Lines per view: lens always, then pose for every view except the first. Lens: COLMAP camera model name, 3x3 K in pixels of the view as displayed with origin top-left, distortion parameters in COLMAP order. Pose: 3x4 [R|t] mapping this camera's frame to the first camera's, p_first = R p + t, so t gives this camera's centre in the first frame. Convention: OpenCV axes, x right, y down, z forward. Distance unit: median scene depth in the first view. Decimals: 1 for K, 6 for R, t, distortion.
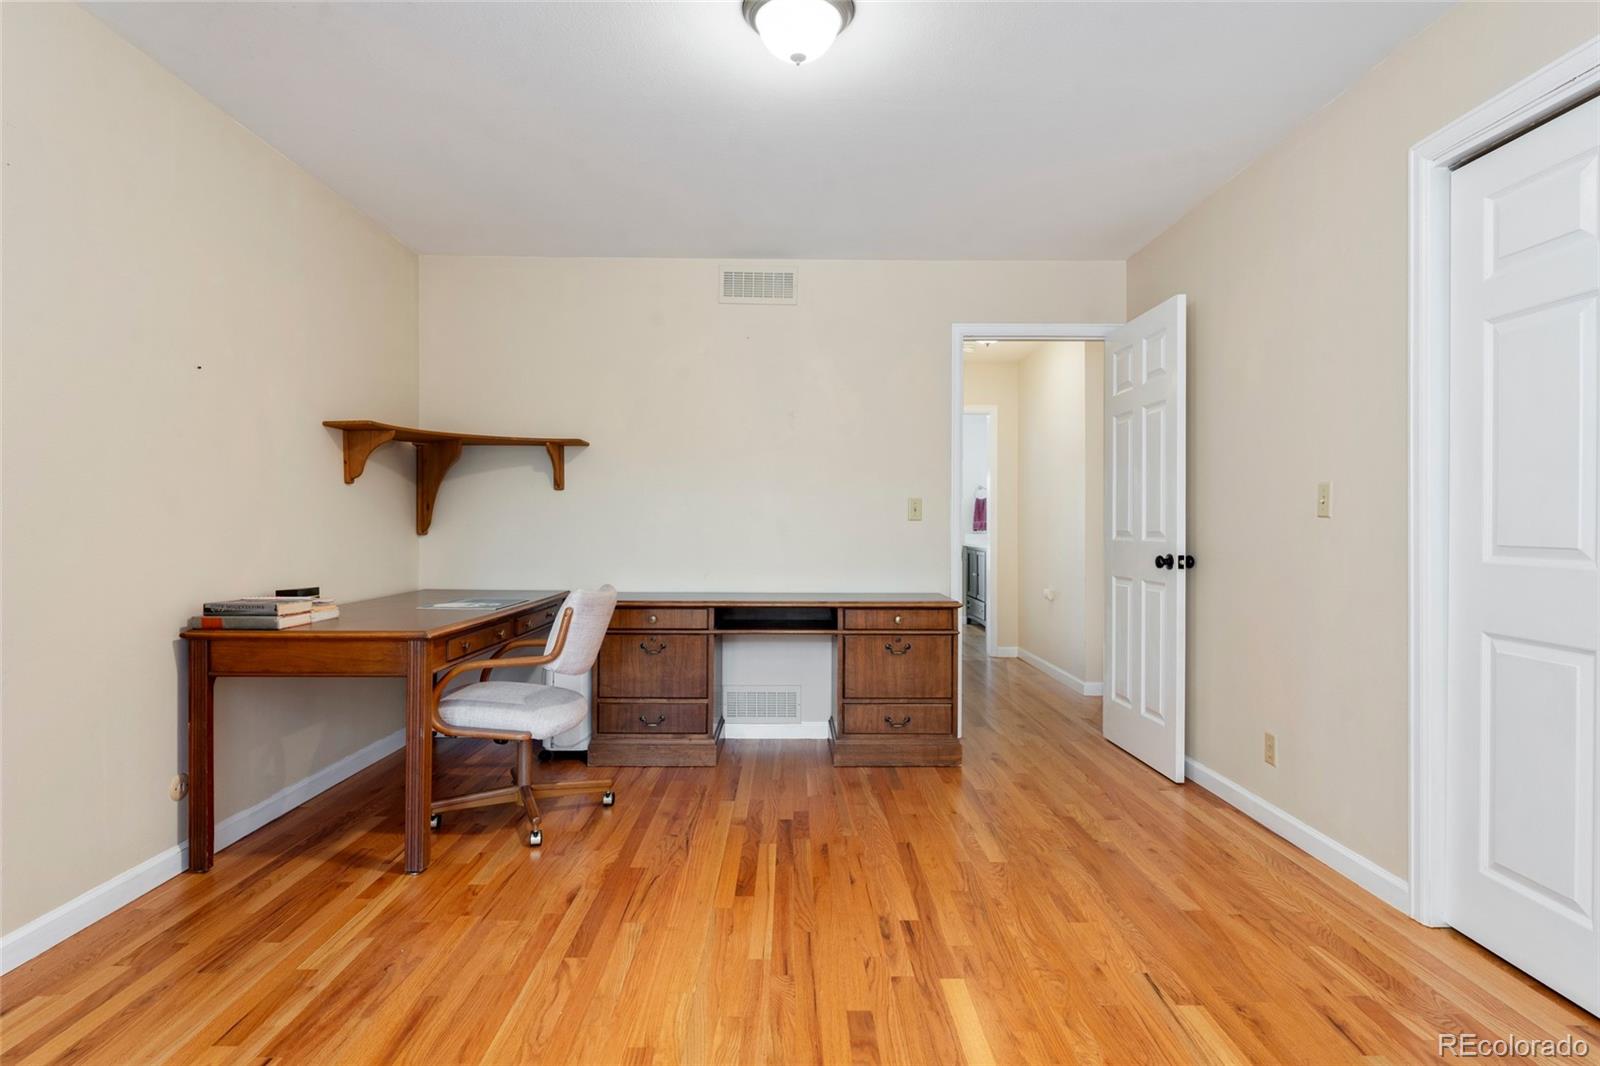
lens RADIAL K [[685.2, 0, 796.1], [0, 685.2, 523.3], [0, 0, 1]] dist [-0.000441, -0.000243]
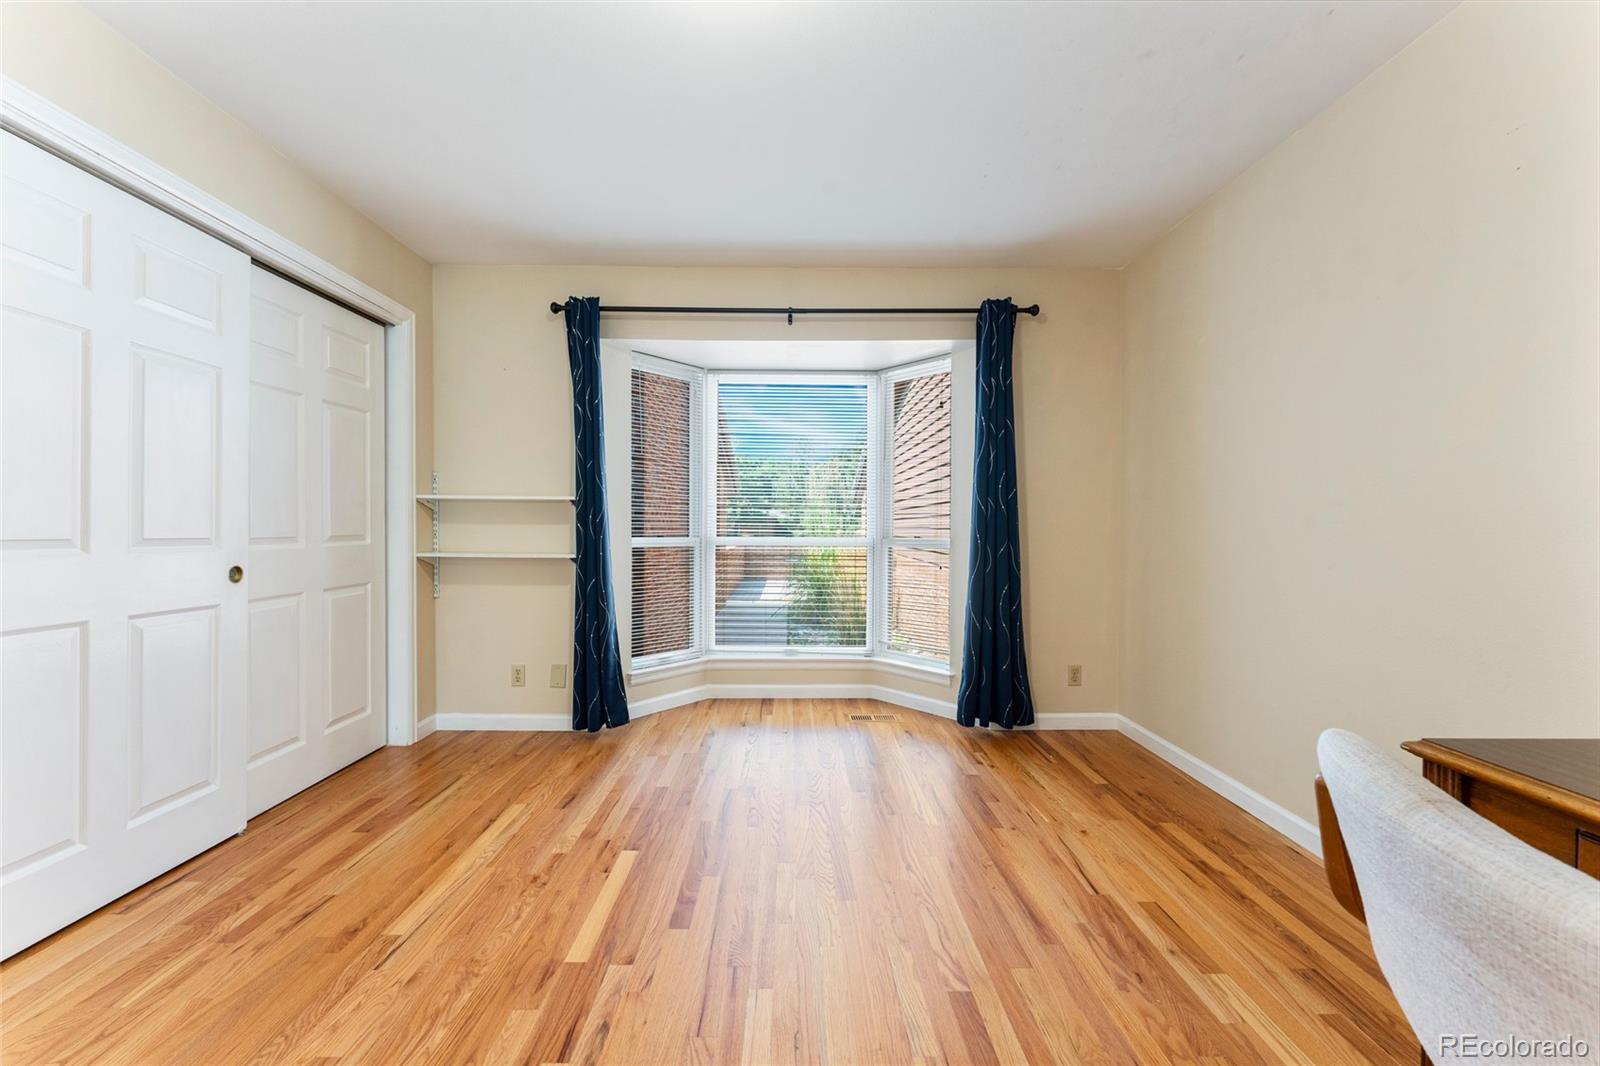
lens RADIAL K [[685.2, 0, 796.1], [0, 685.2, 523.3], [0, 0, 1]] dist [-0.000441, -0.000243]
pose [[-0.999921, -0.007740, 0.009885, -0.111988], [-0.007794, 0.999955, -0.005453, 0.006267], [-0.009842, -0.005530, -0.999936, 2.048732]]
